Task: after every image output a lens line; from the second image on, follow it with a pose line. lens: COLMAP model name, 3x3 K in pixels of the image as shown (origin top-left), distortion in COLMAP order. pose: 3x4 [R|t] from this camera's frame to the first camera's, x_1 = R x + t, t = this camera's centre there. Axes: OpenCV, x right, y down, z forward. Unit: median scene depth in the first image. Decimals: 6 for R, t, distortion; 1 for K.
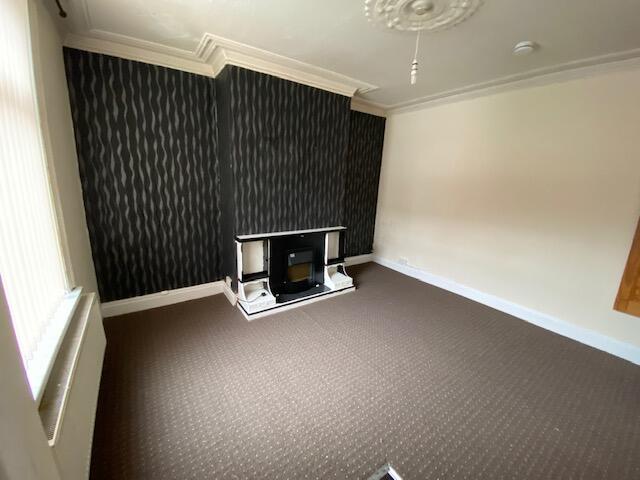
lens RADIAL K [[260.9, 0, 319.9], [0, 260.9, 236.6], [0, 0, 1]] dist [0.036281, -0.027740]
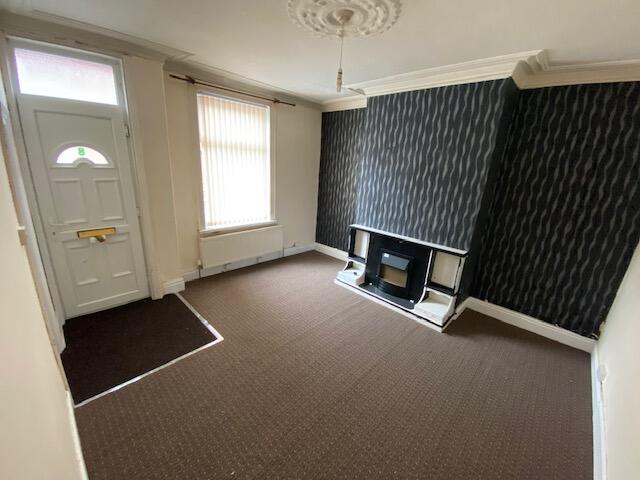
lens RADIAL K [[260.9, 0, 319.9], [0, 260.9, 236.6], [0, 0, 1]] dist [0.036281, -0.027740]
pose [[0.187887, 0.232741, -0.954217, 0.865009], [-0.274127, 0.945340, 0.176599, -0.116311], [0.943161, 0.228396, 0.241418, 0.481814]]
